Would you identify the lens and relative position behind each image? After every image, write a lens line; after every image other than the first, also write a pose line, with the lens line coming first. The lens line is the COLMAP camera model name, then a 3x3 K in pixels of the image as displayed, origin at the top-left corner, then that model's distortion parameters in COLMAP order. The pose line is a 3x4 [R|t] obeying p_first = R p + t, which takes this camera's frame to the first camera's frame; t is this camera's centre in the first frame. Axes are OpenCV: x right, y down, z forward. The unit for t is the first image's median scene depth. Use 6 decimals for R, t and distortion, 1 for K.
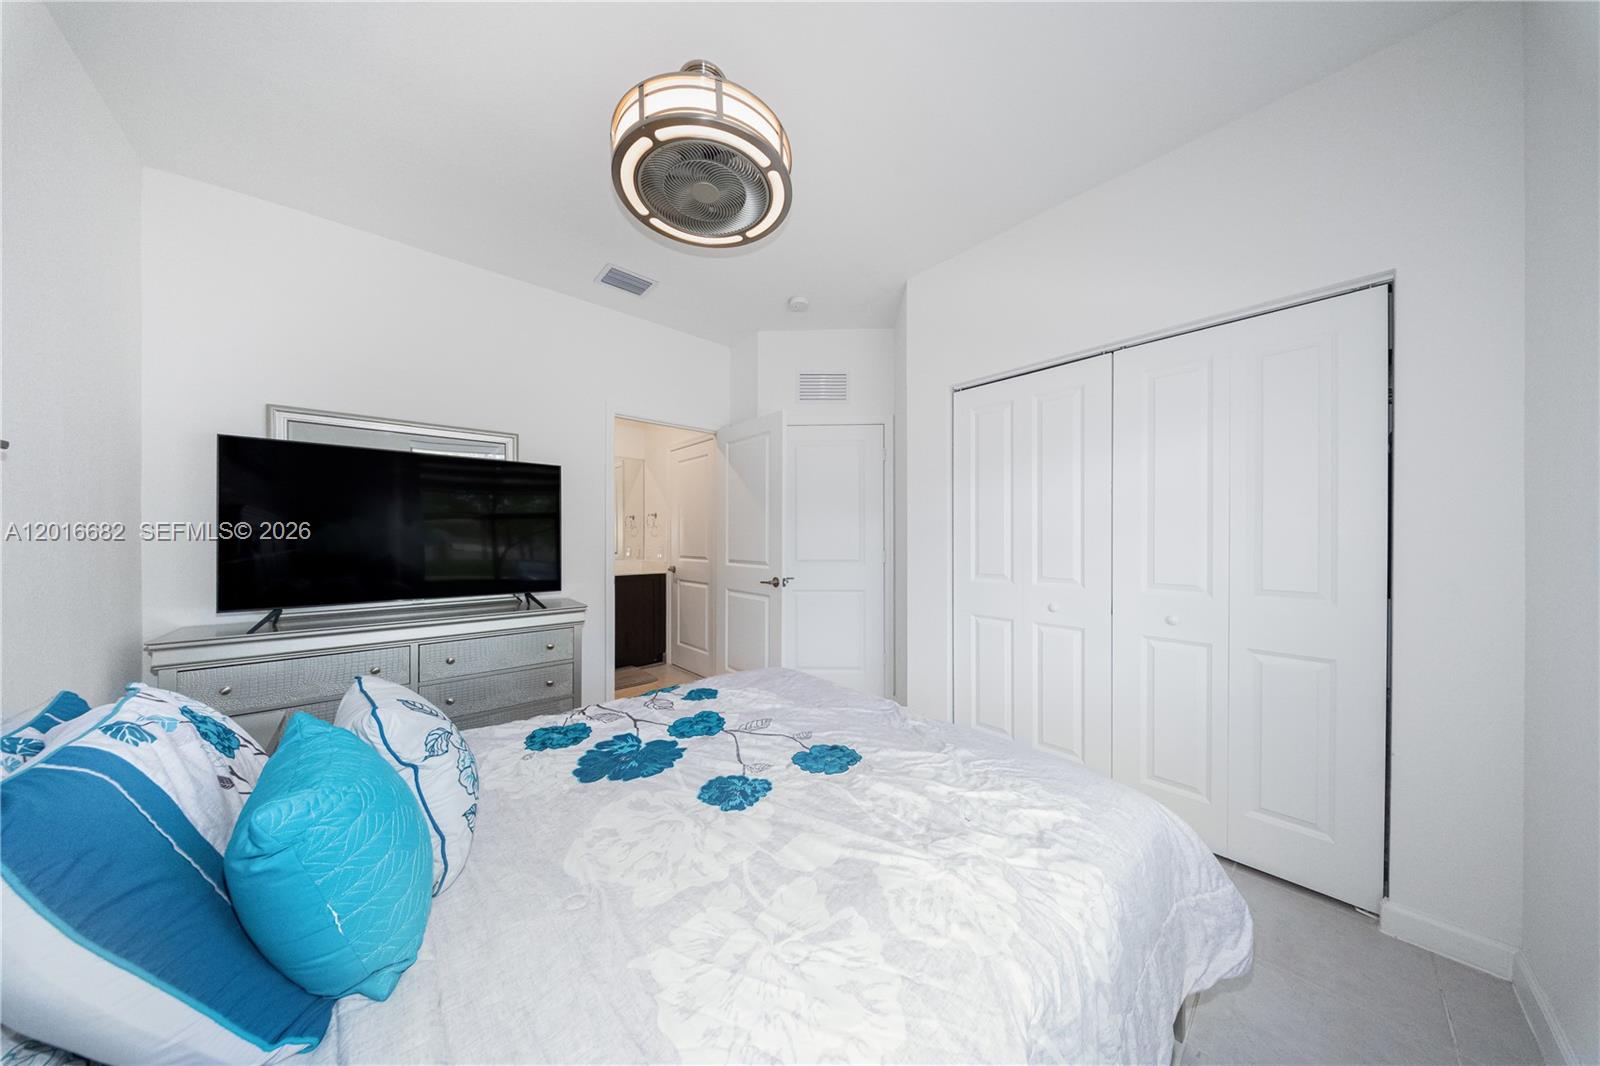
lens RADIAL K [[476.5, 0, 798.6], [0, 476.5, 540.2], [0, 0, 1]] dist [-0.000306, -0.000054]
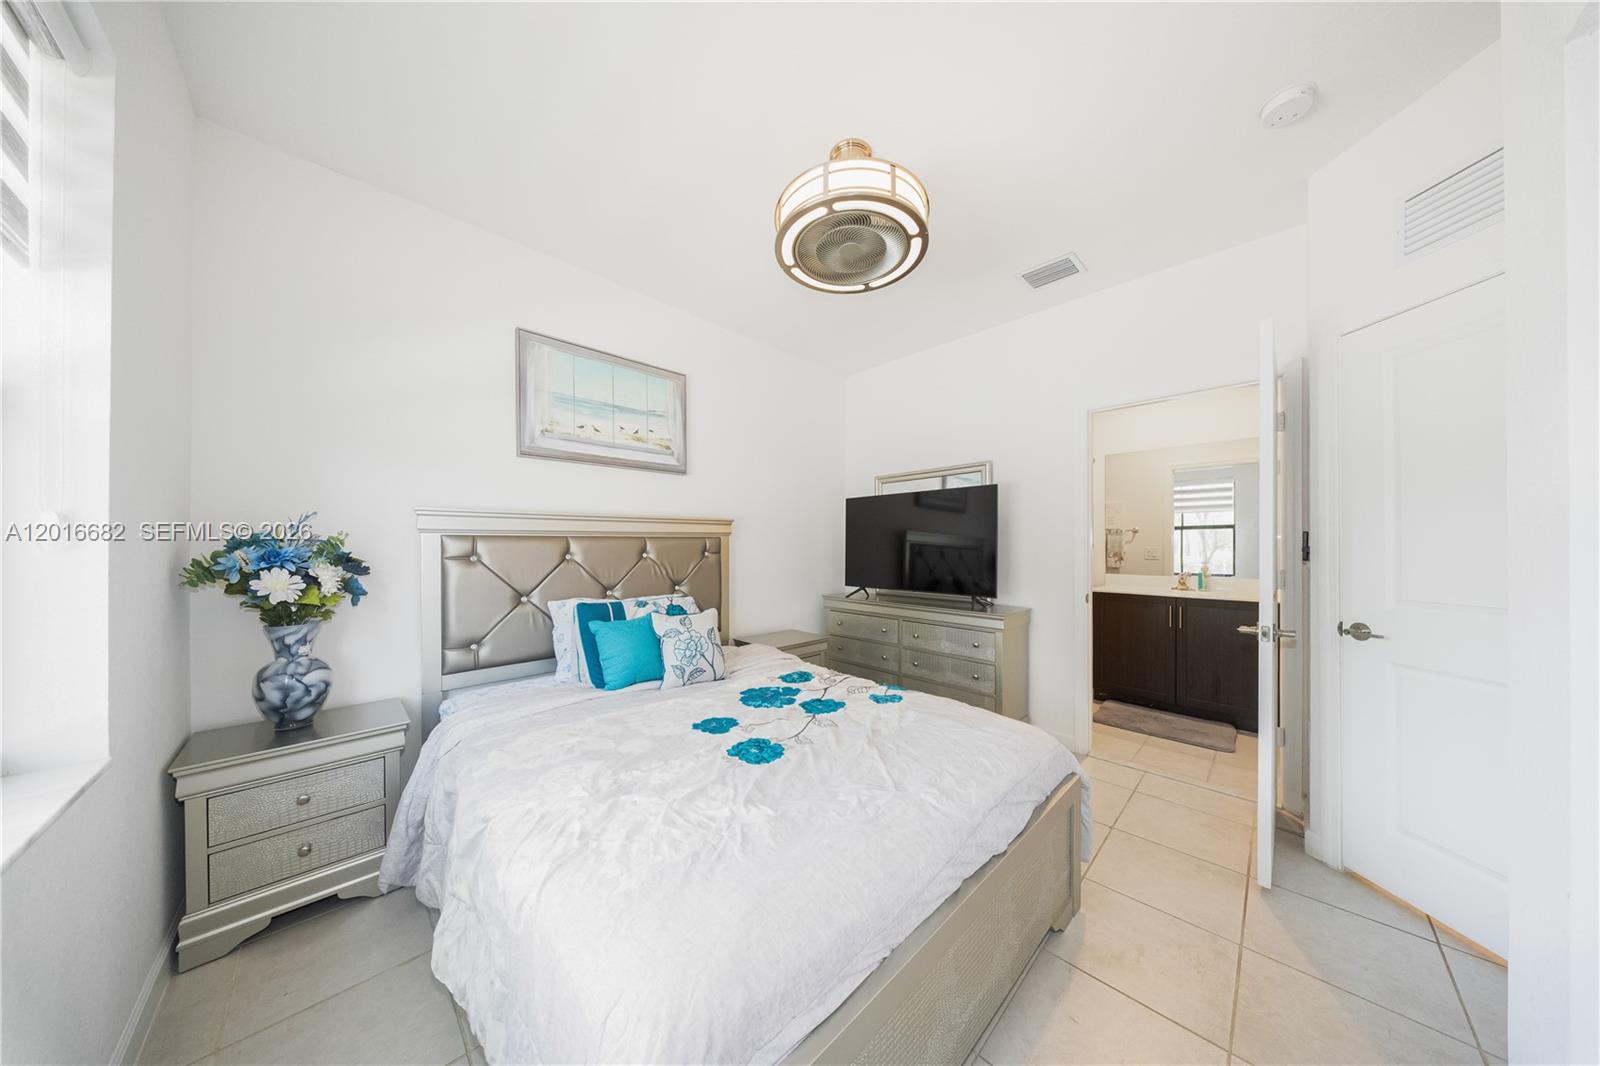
lens RADIAL K [[476.5, 0, 798.6], [0, 476.5, 540.2], [0, 0, 1]] dist [-0.000306, -0.000054]
pose [[0.035852, -0.012309, -0.999281, 1.012273], [-0.003352, 0.999917, -0.012438, -0.018039], [0.999351, 0.003796, 0.035808, 0.904228]]
